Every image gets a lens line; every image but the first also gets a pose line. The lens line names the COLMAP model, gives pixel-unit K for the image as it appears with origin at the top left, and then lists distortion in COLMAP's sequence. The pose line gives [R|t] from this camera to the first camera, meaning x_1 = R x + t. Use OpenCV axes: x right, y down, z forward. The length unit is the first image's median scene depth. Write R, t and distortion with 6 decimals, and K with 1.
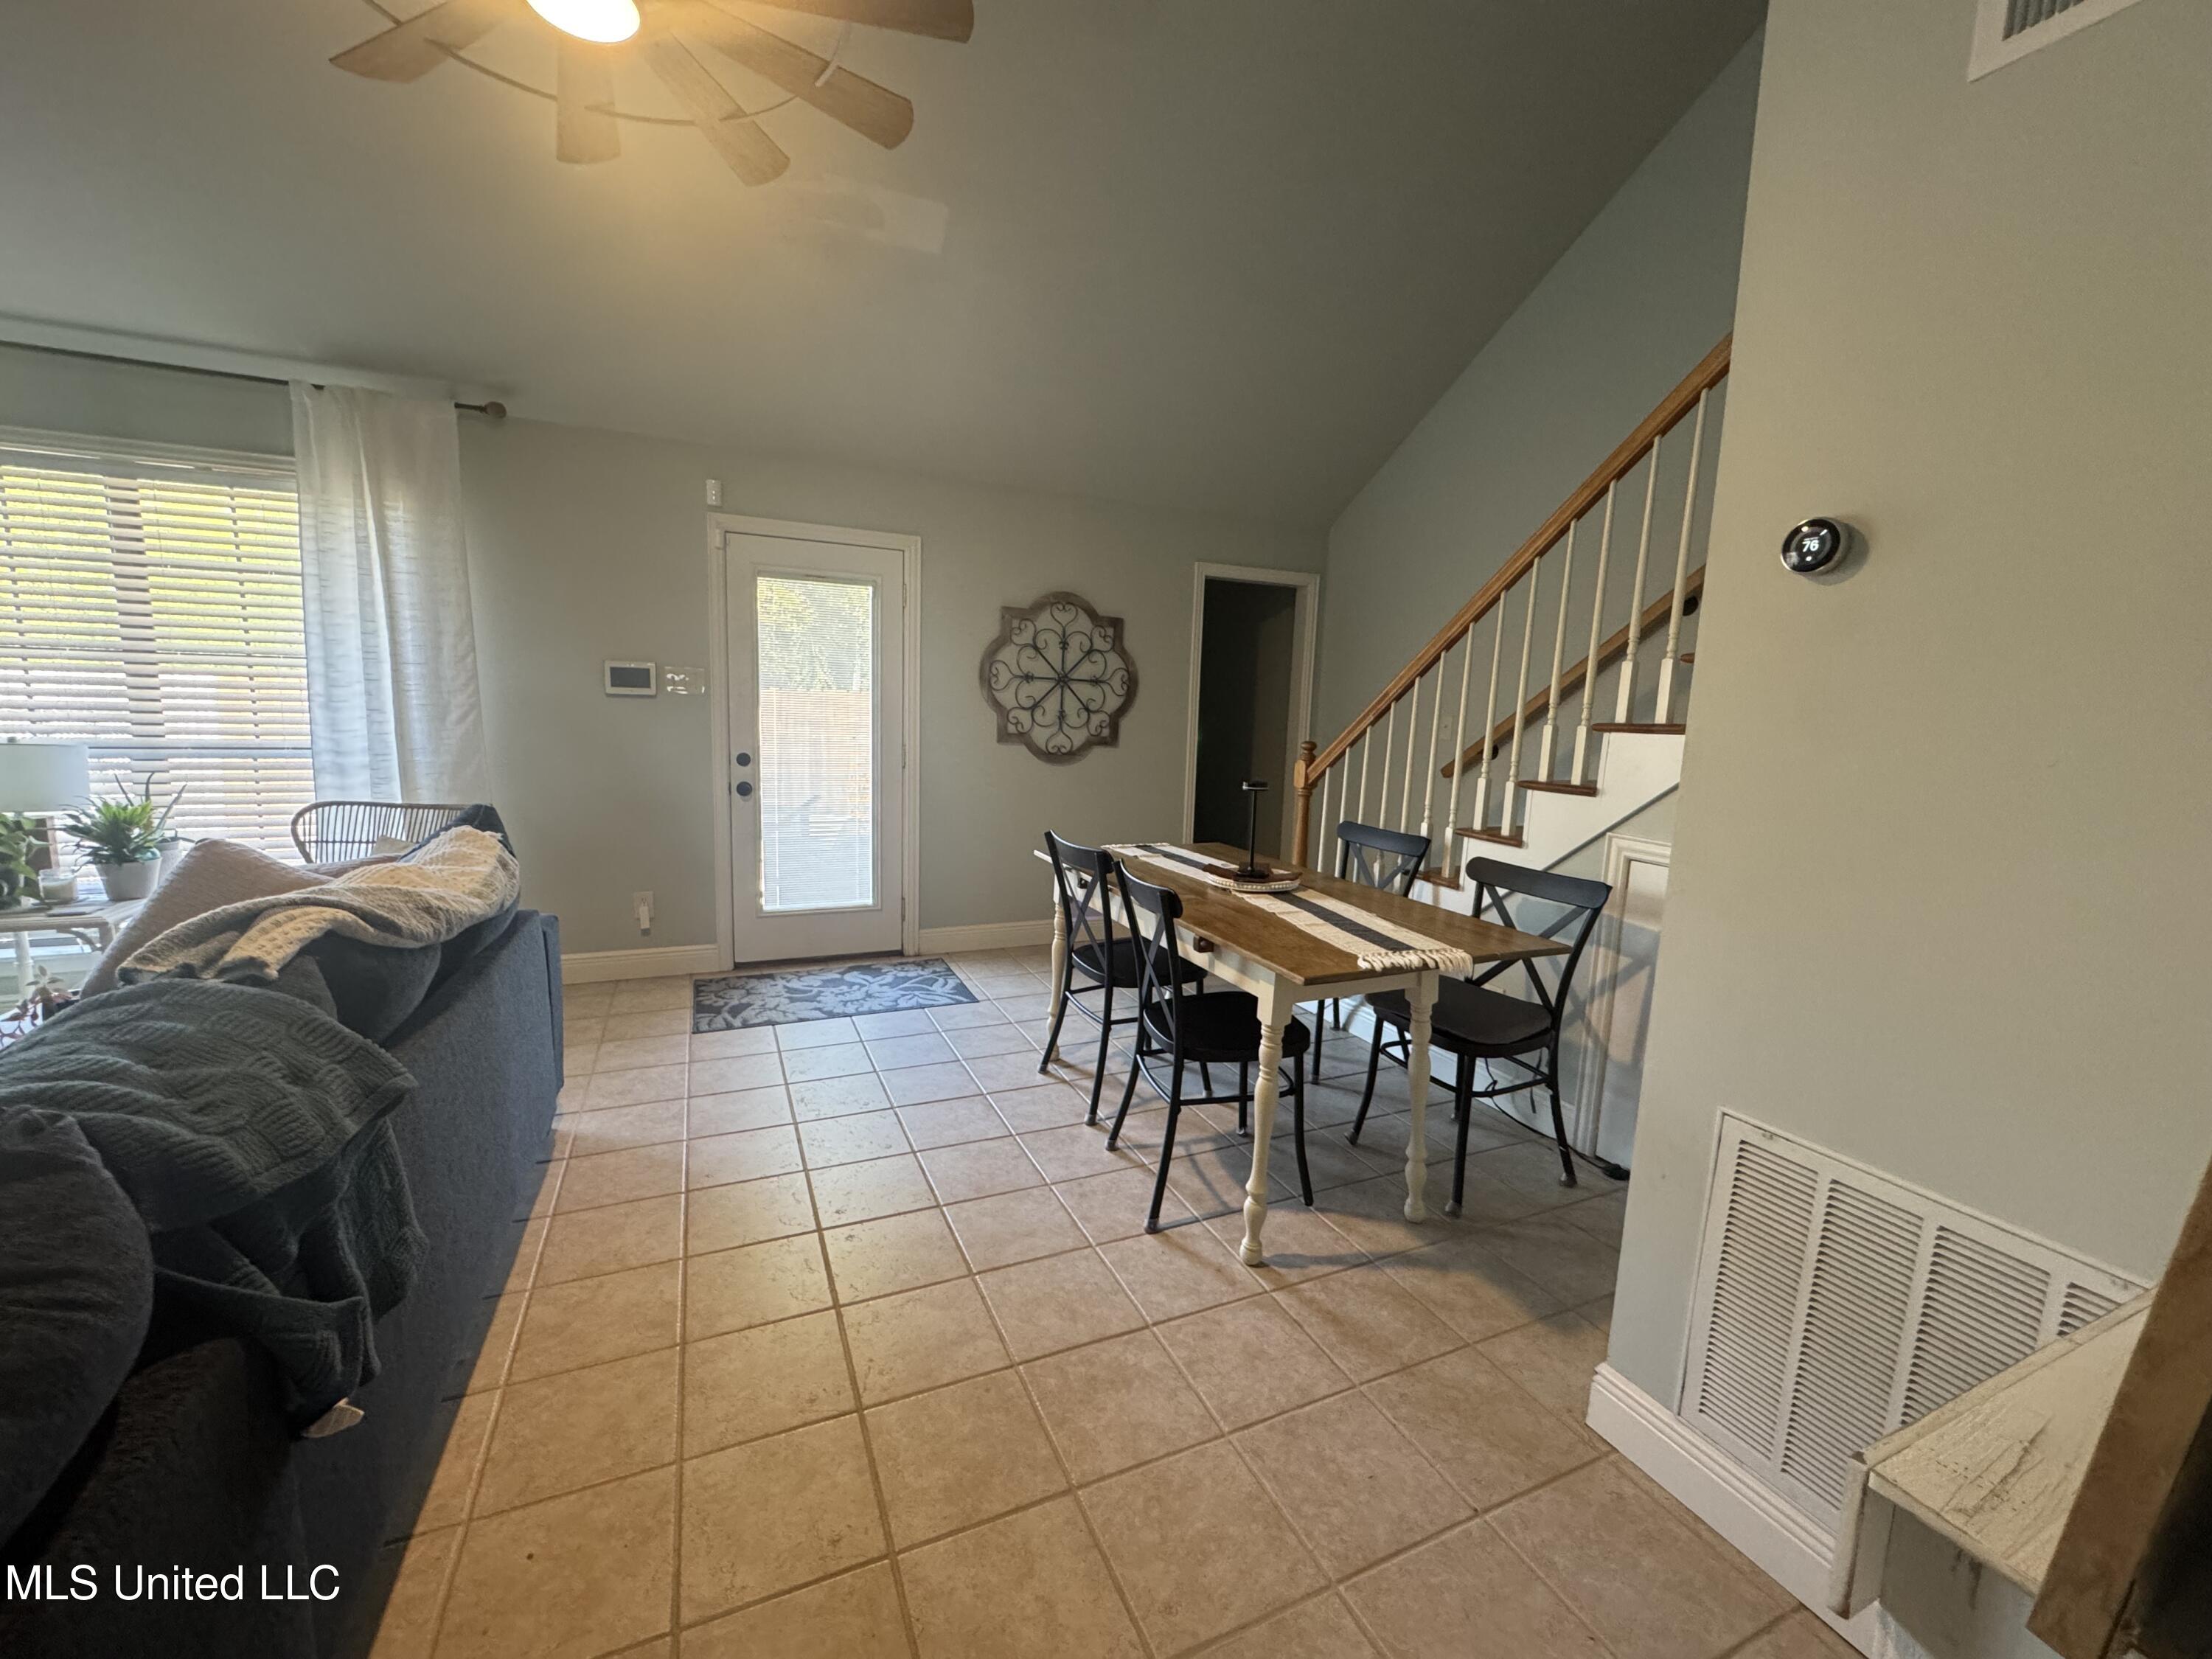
lens RADIAL K [[884.5, 0, 1098.2], [0, 884.5, 832.2], [0, 0, 1]] dist [0.037567, 0.000051]
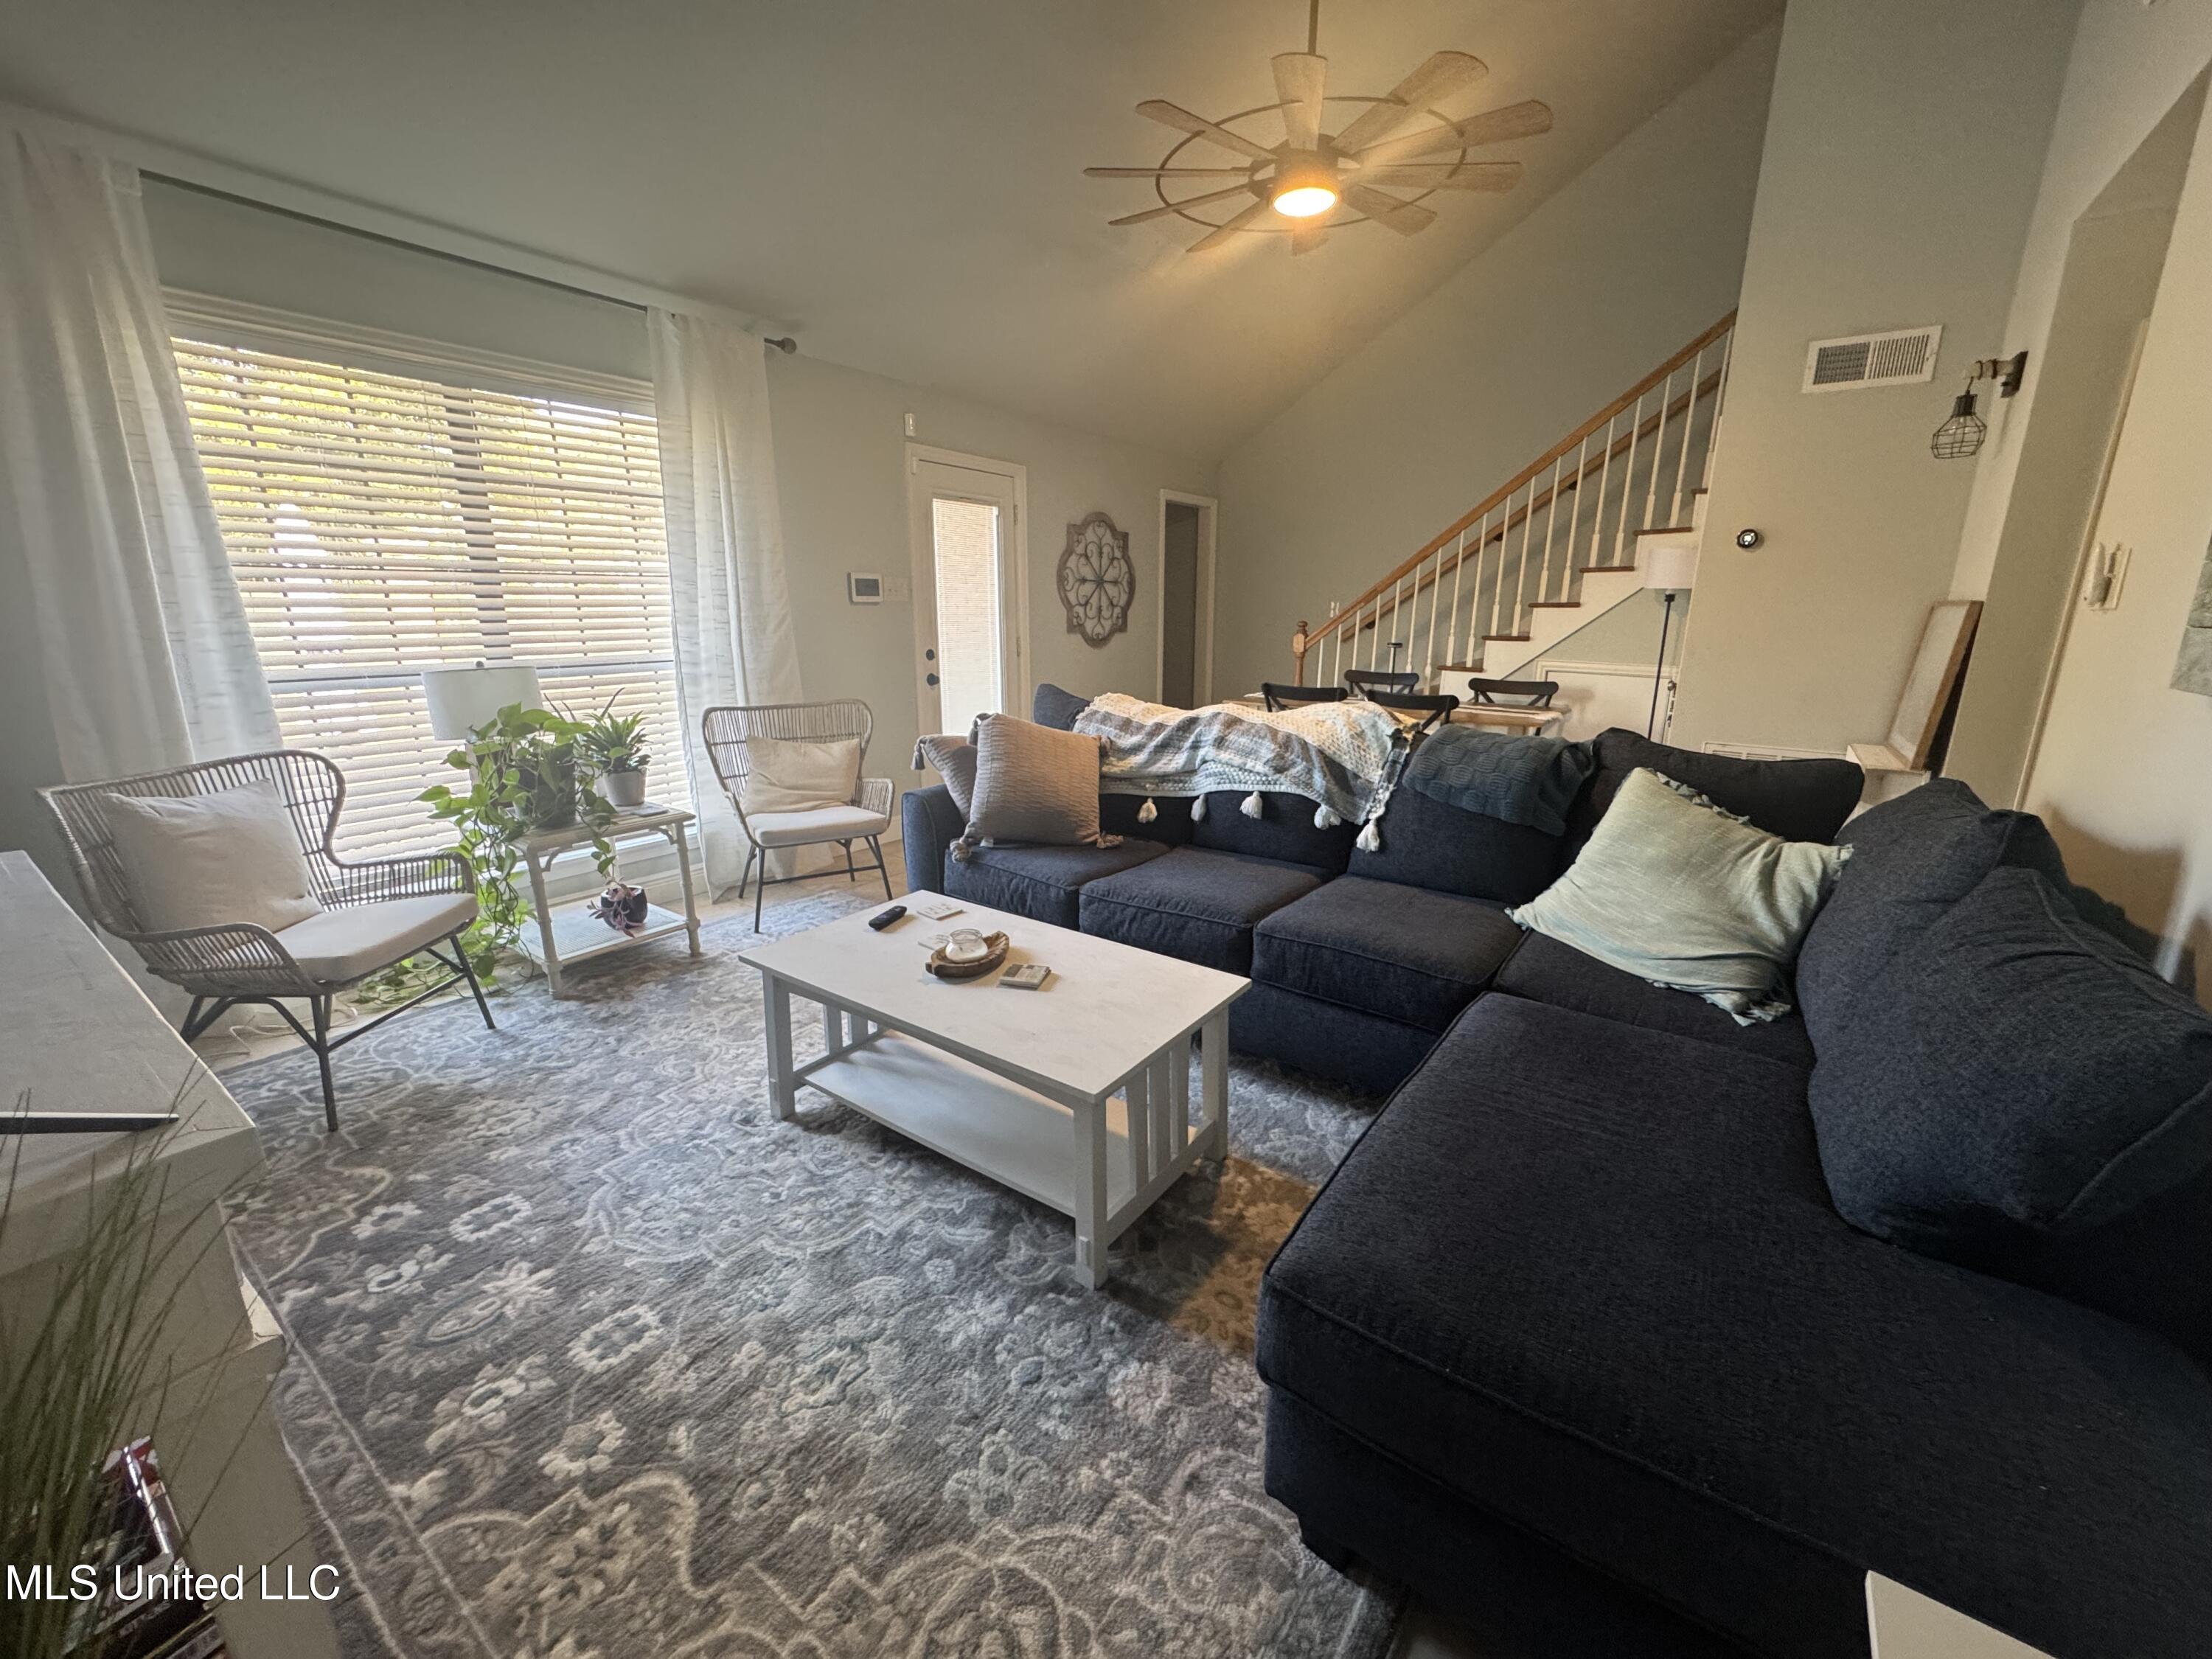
lens RADIAL K [[884.5, 0, 1097.2], [0, 884.5, 824.8], [0, 0, 1]] dist [0.037567, 0.000051]
pose [[0.852095, -0.150253, 0.501357, -0.820516], [0.092114, 0.986007, 0.138944, -0.000588], [-0.515218, -0.072211, 0.854012, -0.153694]]
